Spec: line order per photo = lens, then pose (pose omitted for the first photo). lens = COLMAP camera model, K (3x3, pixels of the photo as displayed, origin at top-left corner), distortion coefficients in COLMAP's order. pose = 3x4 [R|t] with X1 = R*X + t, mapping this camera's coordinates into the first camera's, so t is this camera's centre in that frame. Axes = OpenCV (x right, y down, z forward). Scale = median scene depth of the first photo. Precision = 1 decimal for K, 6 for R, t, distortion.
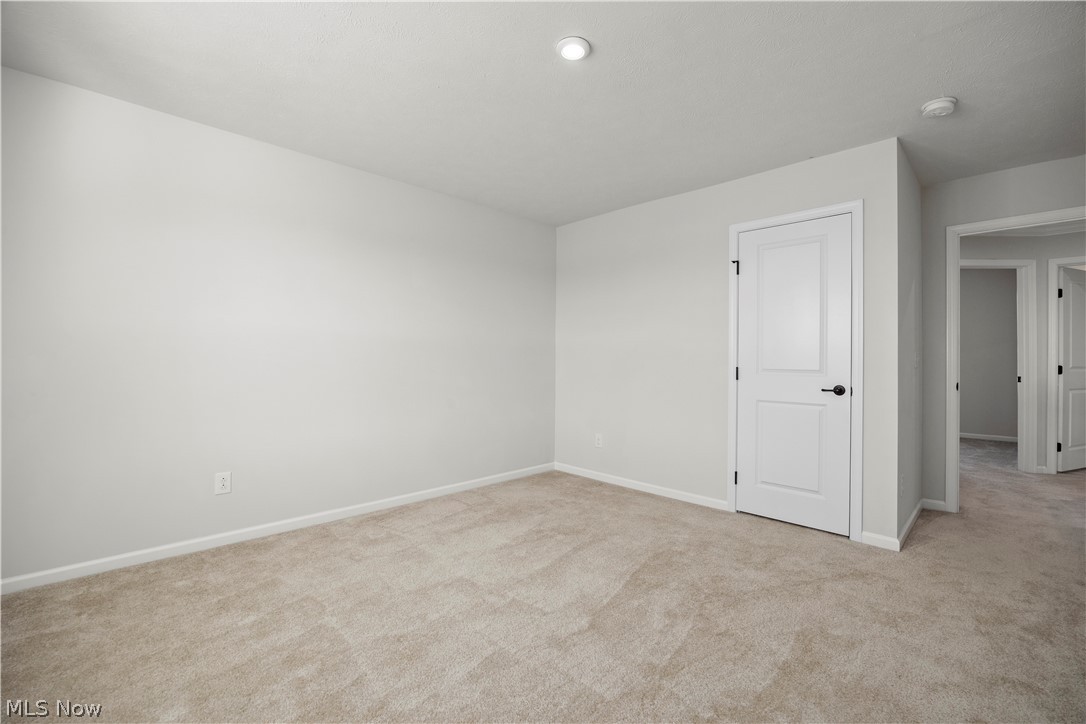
lens RADIAL K [[465.7, 0, 541.6], [0, 465.7, 357.9], [0, 0, 1]] dist [-0.017711, 0.000617]
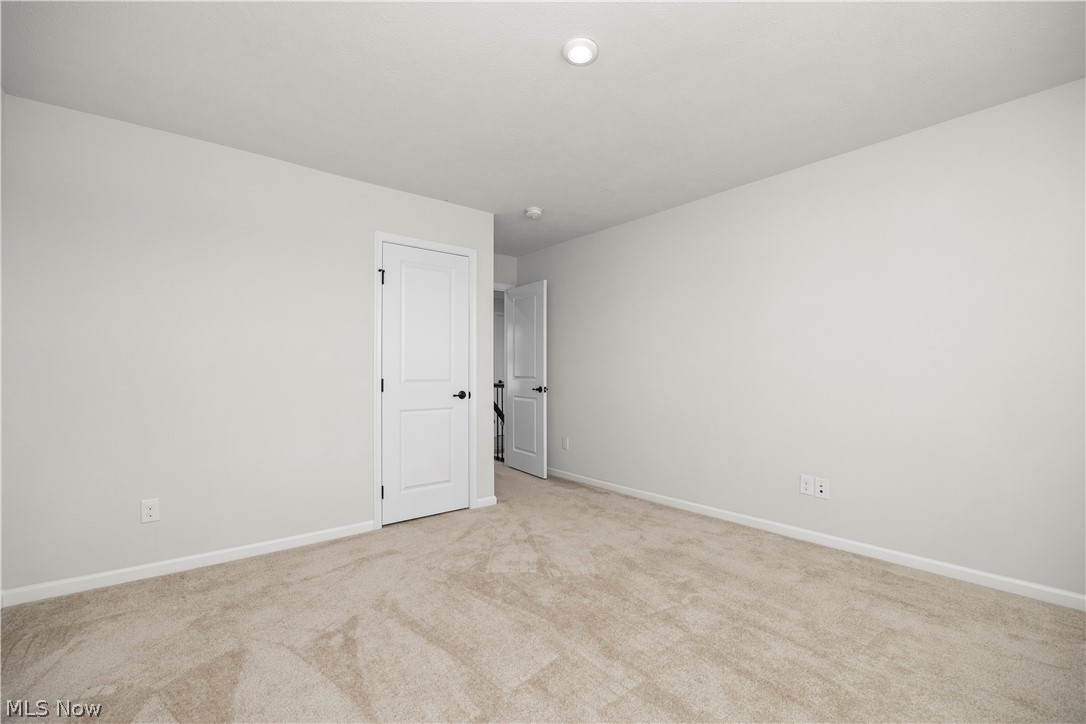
lens RADIAL K [[465.7, 0, 546.4], [0, 465.7, 368.1], [0, 0, 1]] dist [-0.017711, 0.000617]
pose [[0.086617, -0.000549, 0.996242, -0.599938], [-0.000432, 1.000000, 0.000589, -0.003422], [-0.996242, -0.000482, 0.086617, 0.656436]]
